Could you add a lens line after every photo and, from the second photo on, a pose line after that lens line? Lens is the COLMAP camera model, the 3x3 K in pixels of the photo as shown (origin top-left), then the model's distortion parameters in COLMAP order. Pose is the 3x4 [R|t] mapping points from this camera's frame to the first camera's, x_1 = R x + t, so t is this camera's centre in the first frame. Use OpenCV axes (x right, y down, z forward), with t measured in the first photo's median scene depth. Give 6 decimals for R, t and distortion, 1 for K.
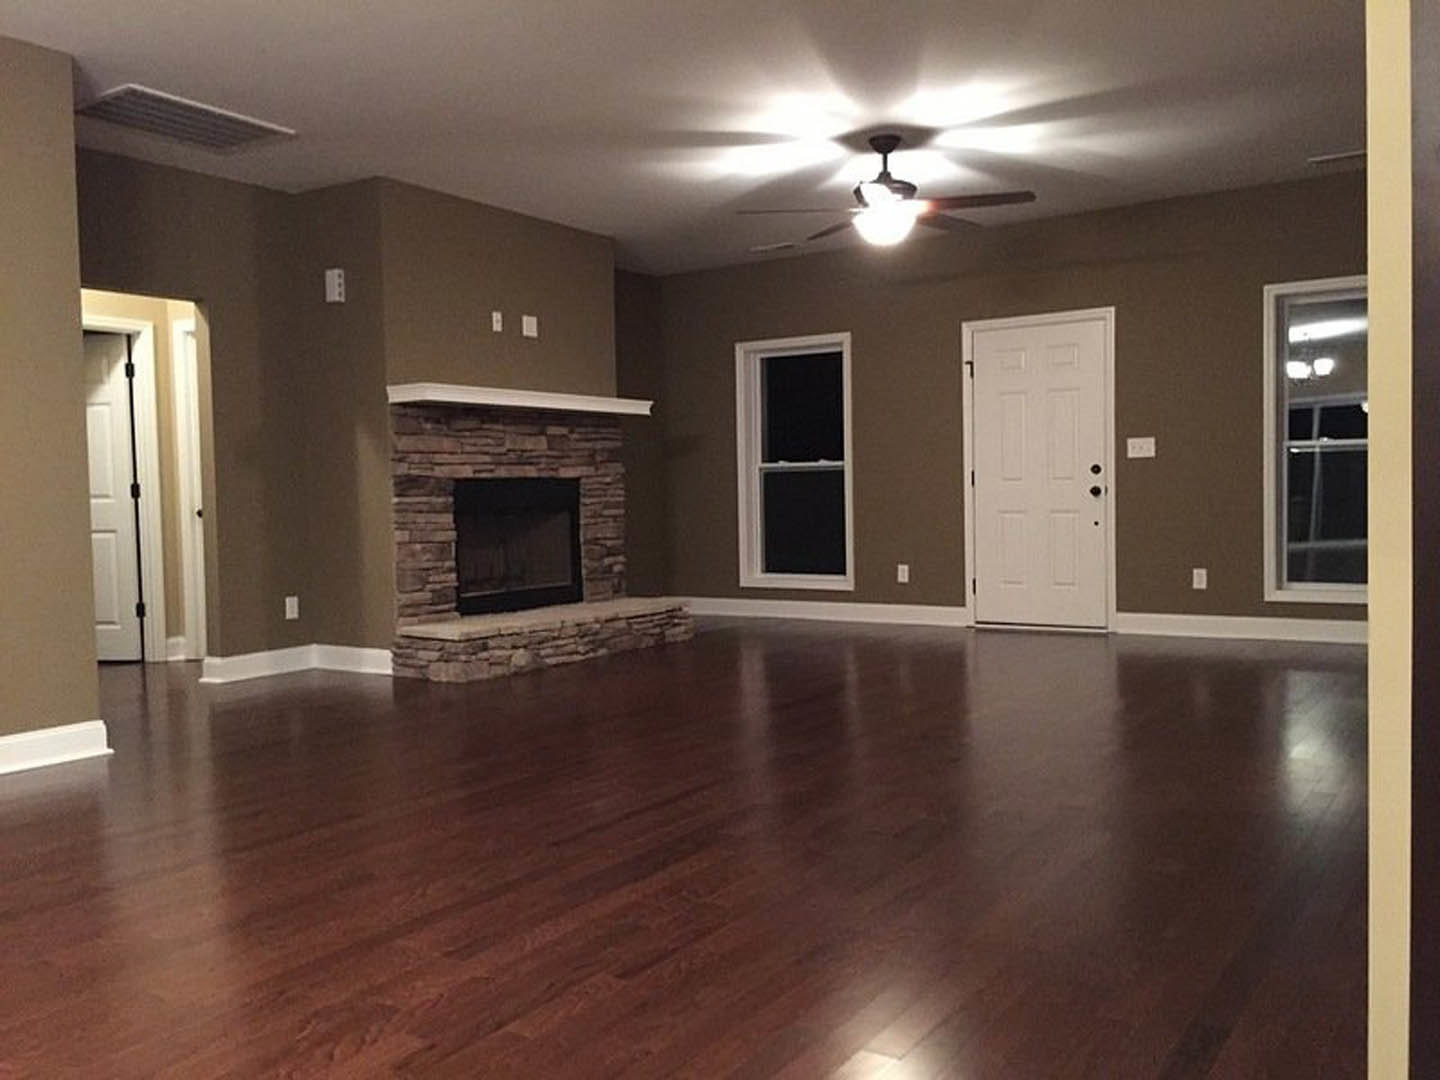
lens RADIAL K [[1231.3, 0, 720.0], [0, 1231.3, 540.0], [0, 0, 1]] dist [0.037613, -0.003614]
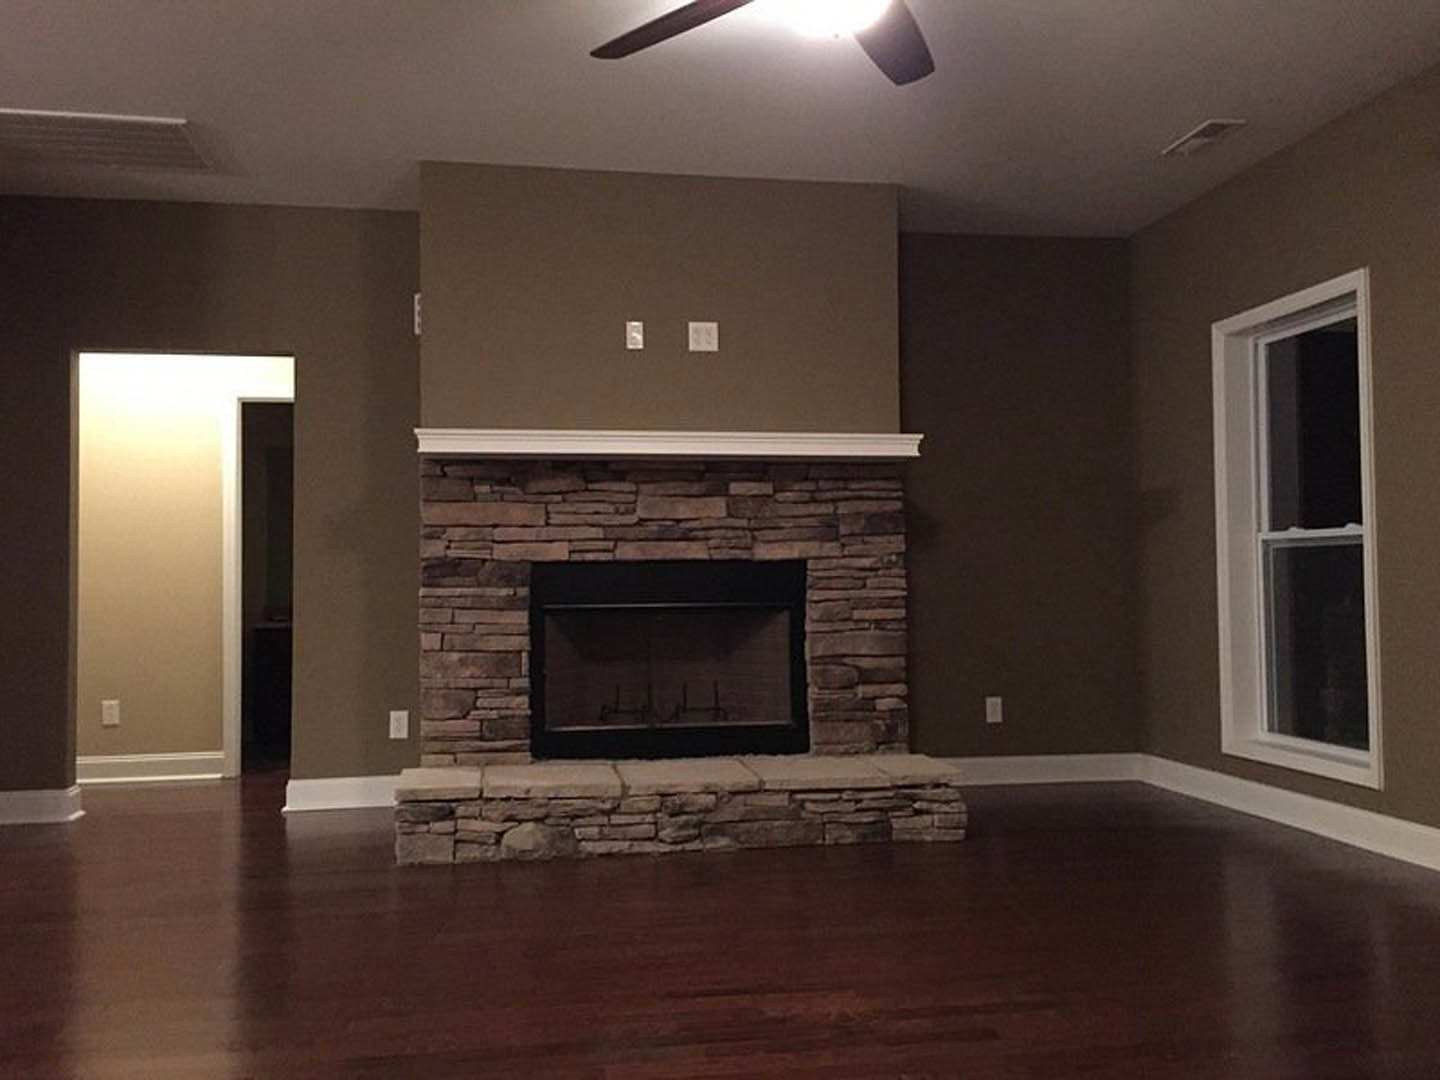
lens RADIAL K [[1231.3, 0, 720.0], [0, 1231.3, 540.0], [0, 0, 1]] dist [0.037613, -0.003614]
pose [[0.680177, -0.011722, -0.732955, 0.350392], [-0.033931, 0.998297, -0.047453, -0.030352], [0.732263, 0.057146, 0.678621, 0.560527]]
